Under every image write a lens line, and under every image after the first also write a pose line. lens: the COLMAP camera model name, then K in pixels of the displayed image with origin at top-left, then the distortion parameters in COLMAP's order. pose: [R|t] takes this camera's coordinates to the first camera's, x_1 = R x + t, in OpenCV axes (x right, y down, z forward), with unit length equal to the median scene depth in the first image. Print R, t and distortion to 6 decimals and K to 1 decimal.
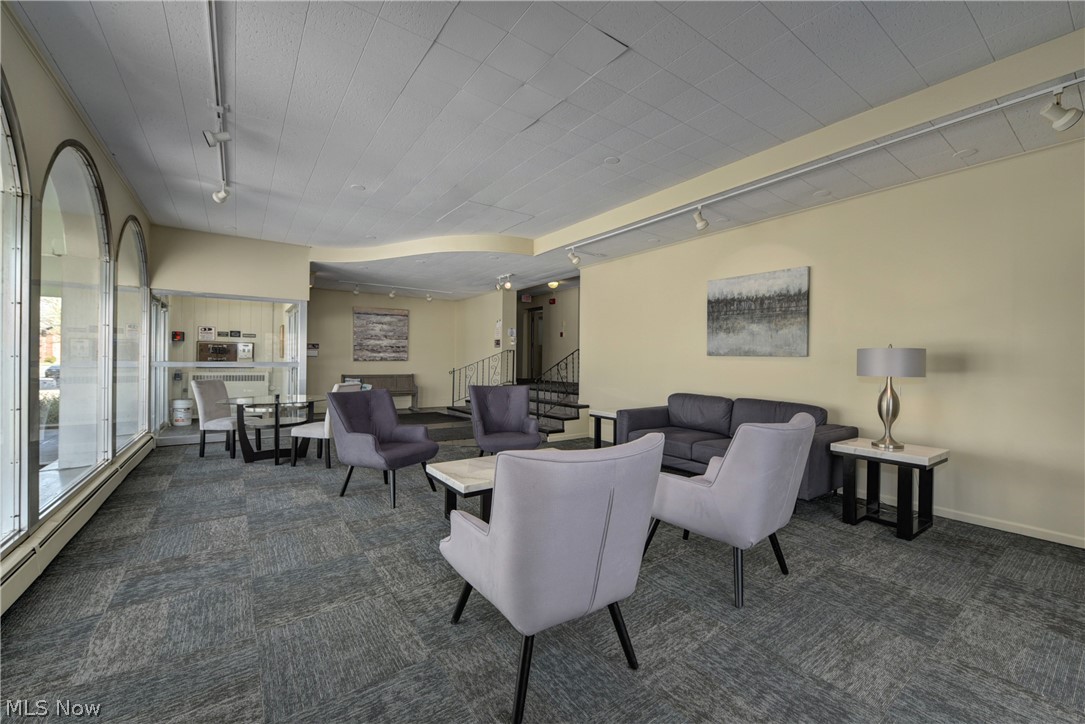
lens RADIAL K [[435.7, 0, 544.9], [0, 435.7, 360.1], [0, 0, 1]] dist [-0.007040, -0.000285]
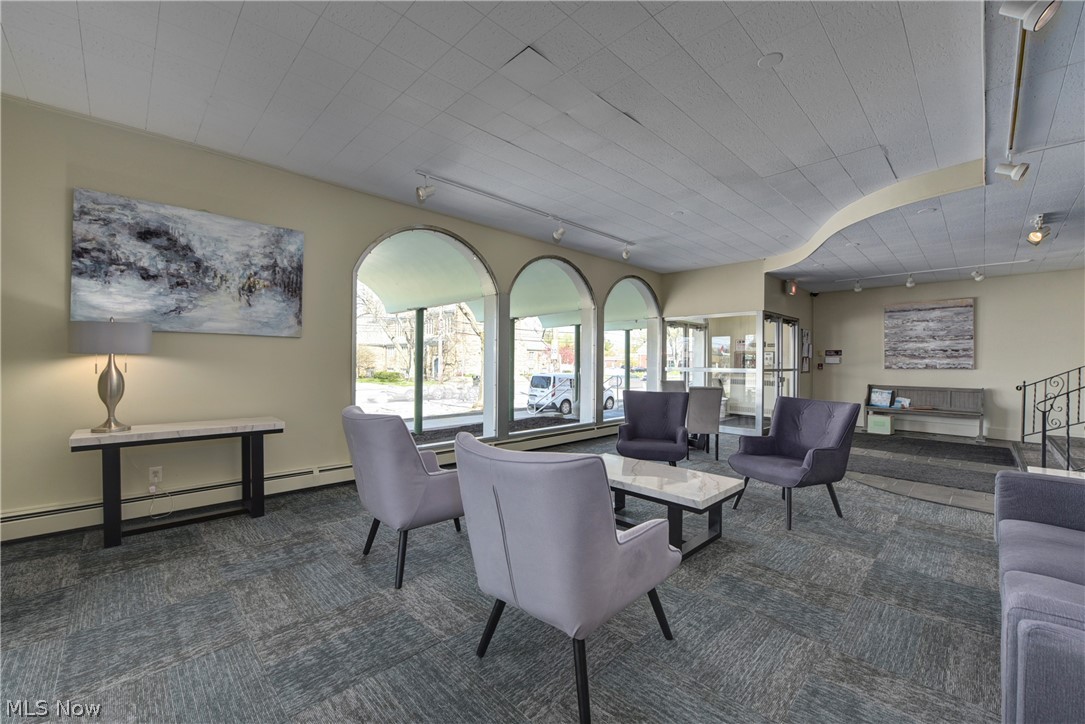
lens RADIAL K [[432.8, 0, 543.4], [0, 432.8, 360.1], [0, 0, 1]] dist [-0.008090, -0.000448]
pose [[0.154304, -0.012774, -0.987941, 0.568564], [-0.008583, 0.999861, -0.014268, 0.005415], [0.987986, 0.010681, 0.154173, 0.434475]]
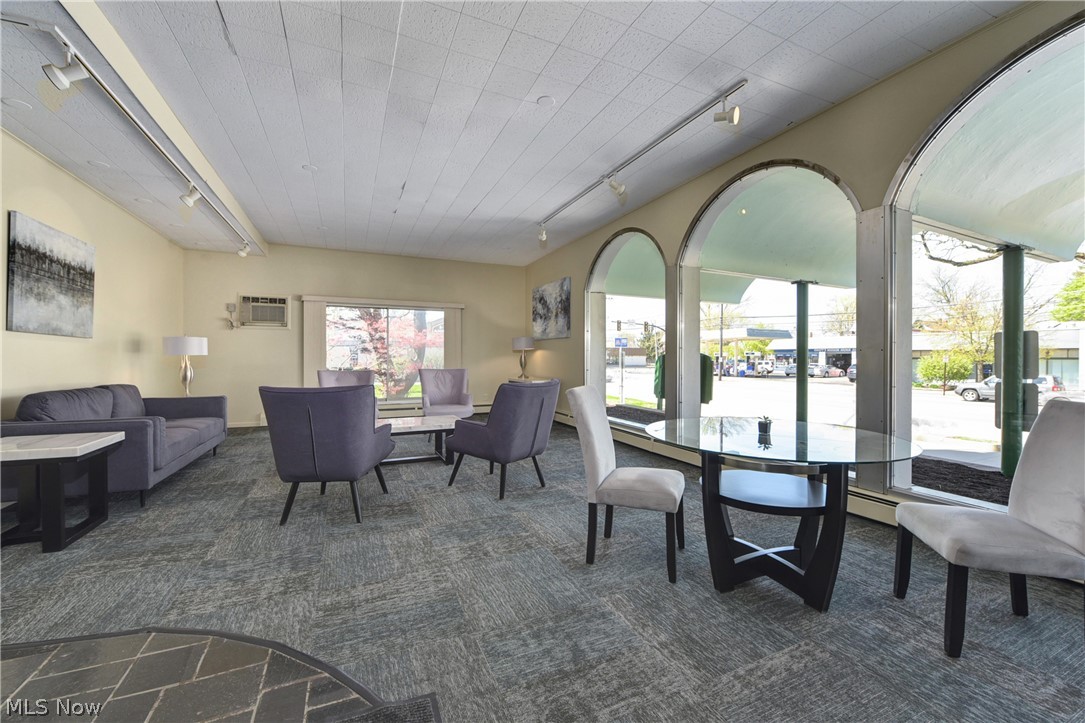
lens RADIAL K [[432.8, 0, 543.4], [0, 432.8, 359.6], [0, 0, 1]] dist [-0.008090, -0.000448]
pose [[-0.981242, -0.012874, 0.192349, -0.510937], [-0.011624, 0.999903, 0.007627, 0.018108], [-0.192429, 0.005248, -0.981297, 1.527703]]
